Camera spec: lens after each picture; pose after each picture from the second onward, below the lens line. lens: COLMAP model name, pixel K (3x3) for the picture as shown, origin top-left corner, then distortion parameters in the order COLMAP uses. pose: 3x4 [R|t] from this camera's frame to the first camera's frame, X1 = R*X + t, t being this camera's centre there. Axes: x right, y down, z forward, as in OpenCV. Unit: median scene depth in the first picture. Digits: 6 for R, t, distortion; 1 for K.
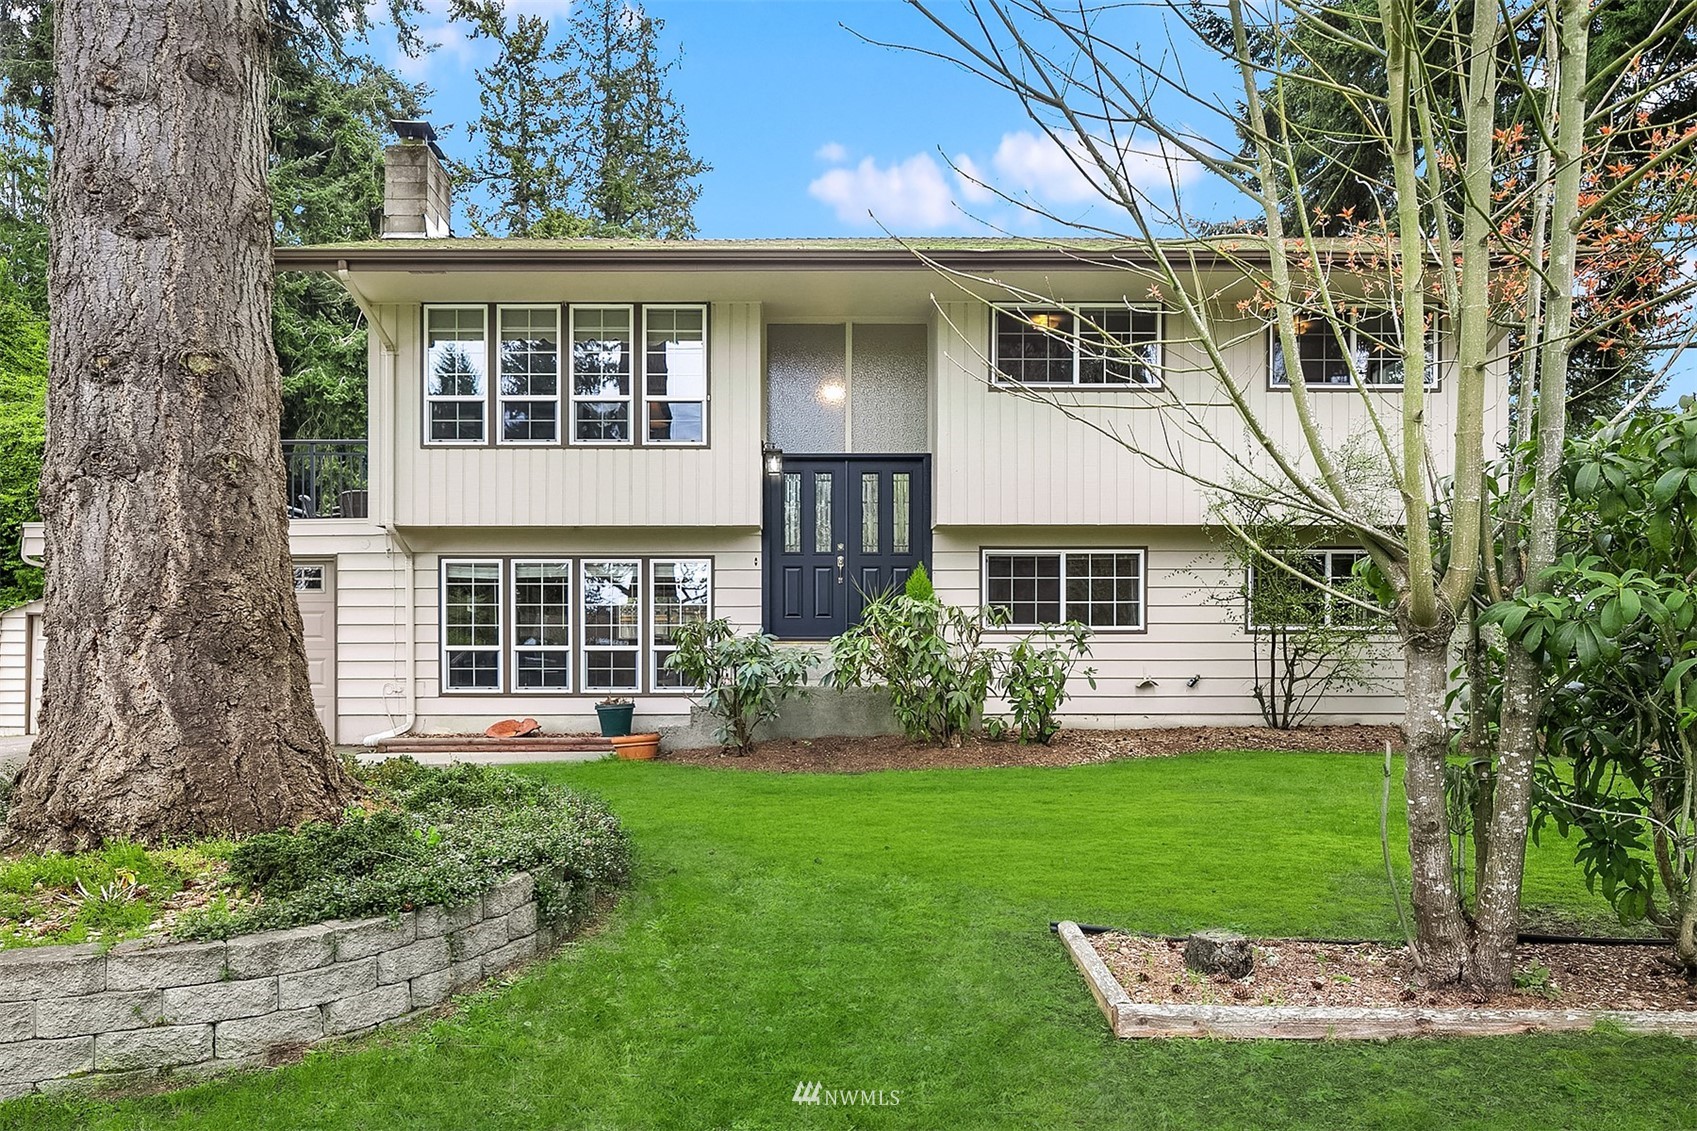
lens RADIAL K [[1173.0, 0, 848.5], [0, 1173.0, 565.5], [0, 0, 1]] dist [0.000945, 0.003219]
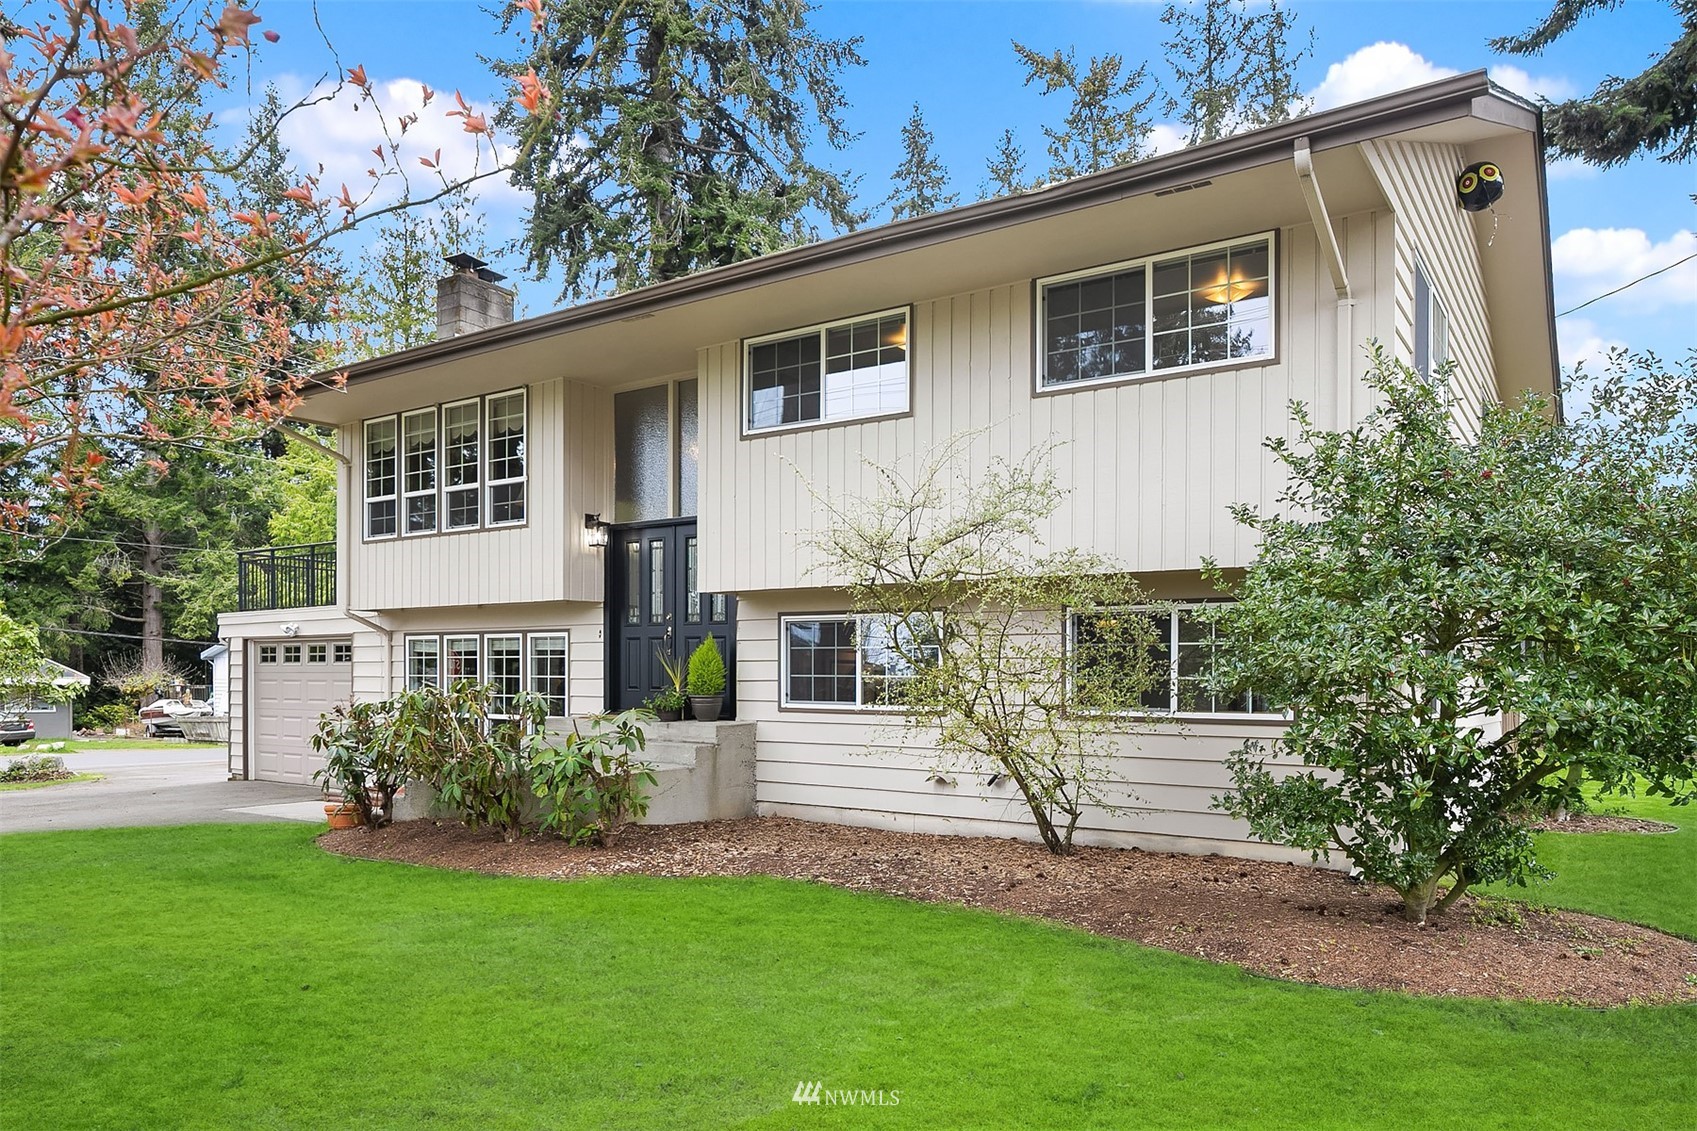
lens RADIAL K [[1173.0, 0, 848.5], [0, 1173.0, 565.5], [0, 0, 1]] dist [0.000945, 0.003219]
pose [[0.818044, -0.046280, -0.573291, 0.670772], [0.033348, 0.998897, -0.033053, -0.021545], [0.574188, 0.007921, 0.818685, 0.303586]]
